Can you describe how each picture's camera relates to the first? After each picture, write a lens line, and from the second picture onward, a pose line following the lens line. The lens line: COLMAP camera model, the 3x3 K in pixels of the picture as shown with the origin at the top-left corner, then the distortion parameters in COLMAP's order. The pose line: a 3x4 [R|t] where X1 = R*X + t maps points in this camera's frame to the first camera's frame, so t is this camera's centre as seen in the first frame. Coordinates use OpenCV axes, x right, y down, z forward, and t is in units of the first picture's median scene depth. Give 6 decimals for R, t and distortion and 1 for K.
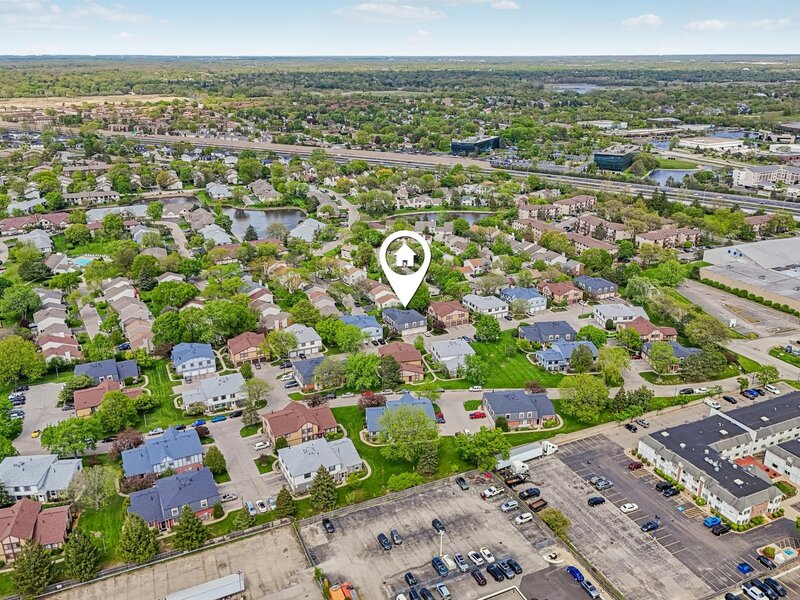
lens RADIAL K [[646.4, 0, 400.0], [0, 646.4, 300.0], [0, 0, 1]] dist [-0.075997, 0.000371]
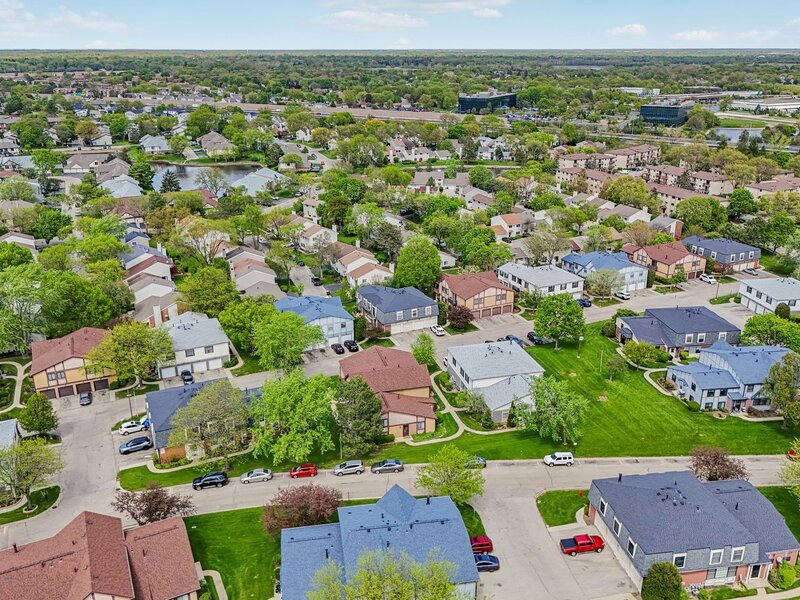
lens RADIAL K [[664.4, 0, 400.0], [0, 664.4, 300.0], [0, 0, 1]] dist [0.011437, 0.004500]
pose [[0.999996, -0.000079, 0.002847, 0.008180], [0.000074, 0.999998, 0.001781, 0.023637], [-0.002847, -0.001781, 0.999994, 0.414293]]
